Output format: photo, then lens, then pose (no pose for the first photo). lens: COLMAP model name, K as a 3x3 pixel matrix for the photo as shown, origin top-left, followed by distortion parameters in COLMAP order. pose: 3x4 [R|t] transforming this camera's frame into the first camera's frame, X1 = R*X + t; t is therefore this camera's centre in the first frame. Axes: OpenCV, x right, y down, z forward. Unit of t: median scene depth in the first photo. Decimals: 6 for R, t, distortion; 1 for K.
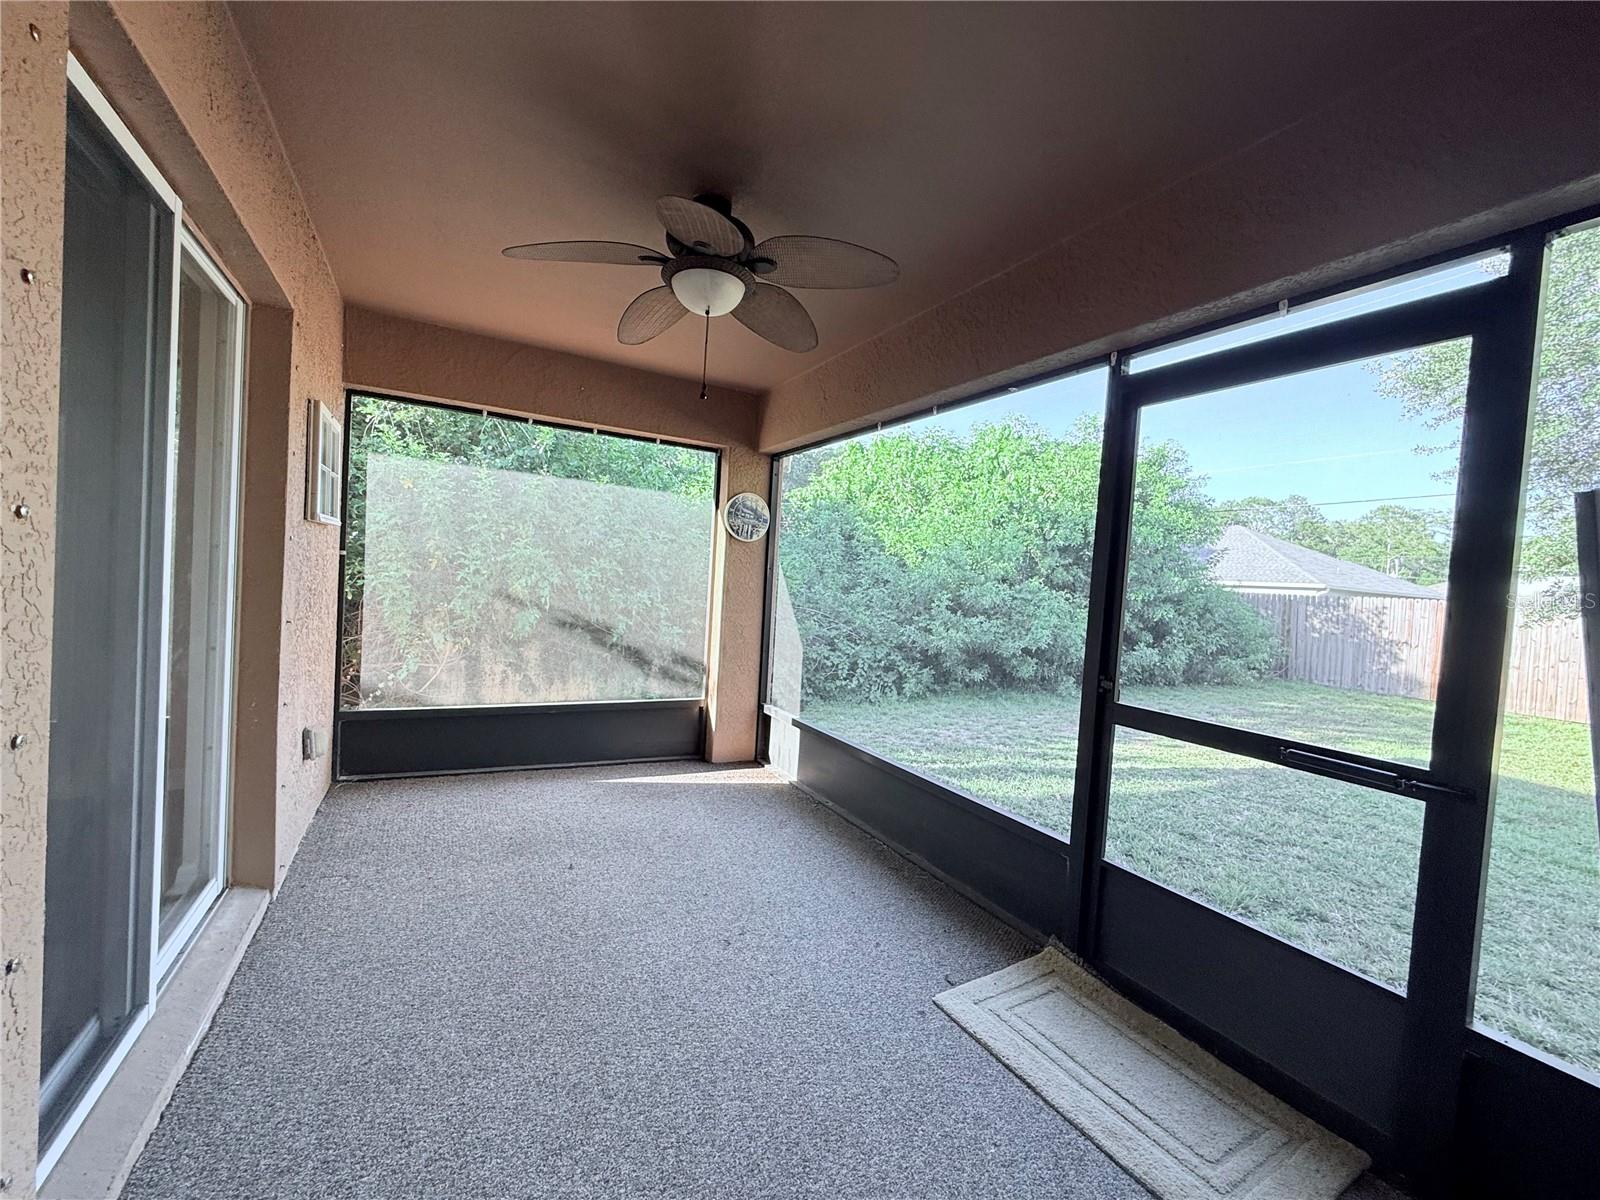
lens RADIAL K [[638.9, 0, 795.5], [0, 638.9, 598.2], [0, 0, 1]] dist [0.003246, -0.000541]
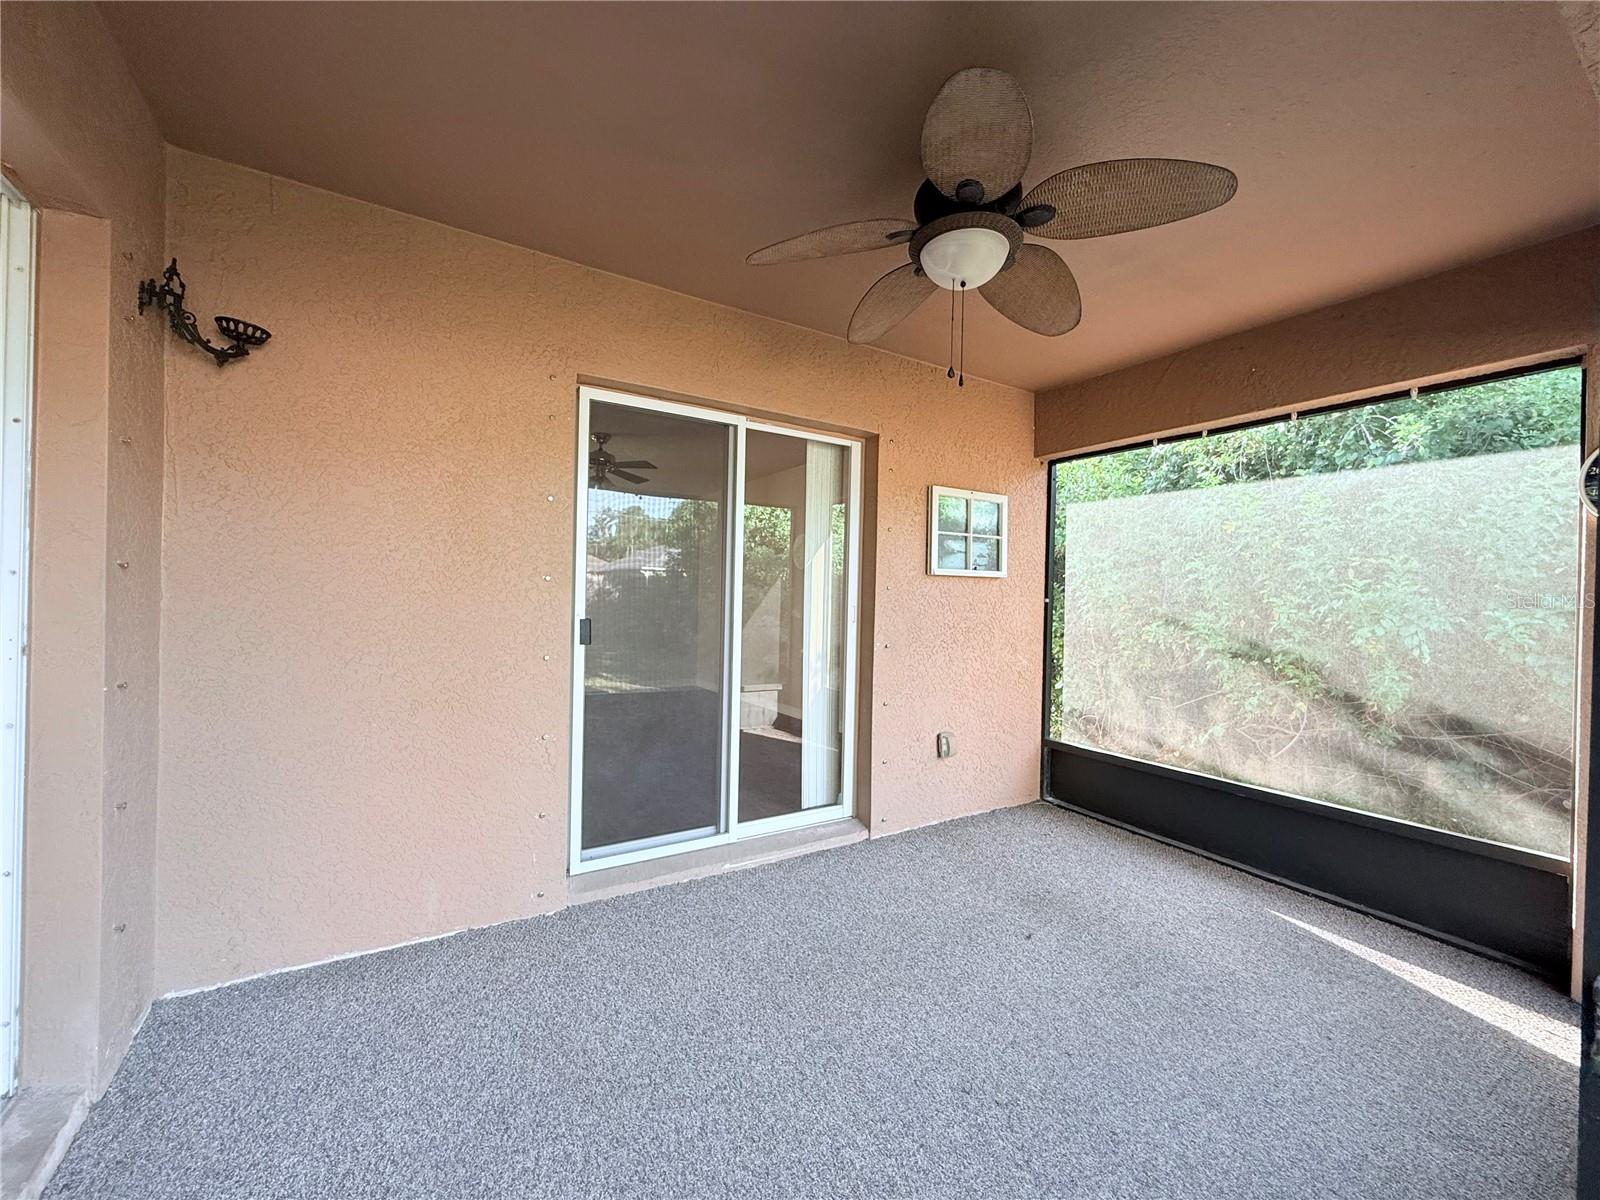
lens RADIAL K [[638.9, 0, 794.7], [0, 638.9, 601.4], [0, 0, 1]] dist [0.003246, -0.000541]
pose [[0.058050, -0.054394, -0.996831, 0.408023], [-0.049330, 0.997138, -0.057284, 0.018600], [0.997094, 0.052499, 0.055200, 0.459334]]
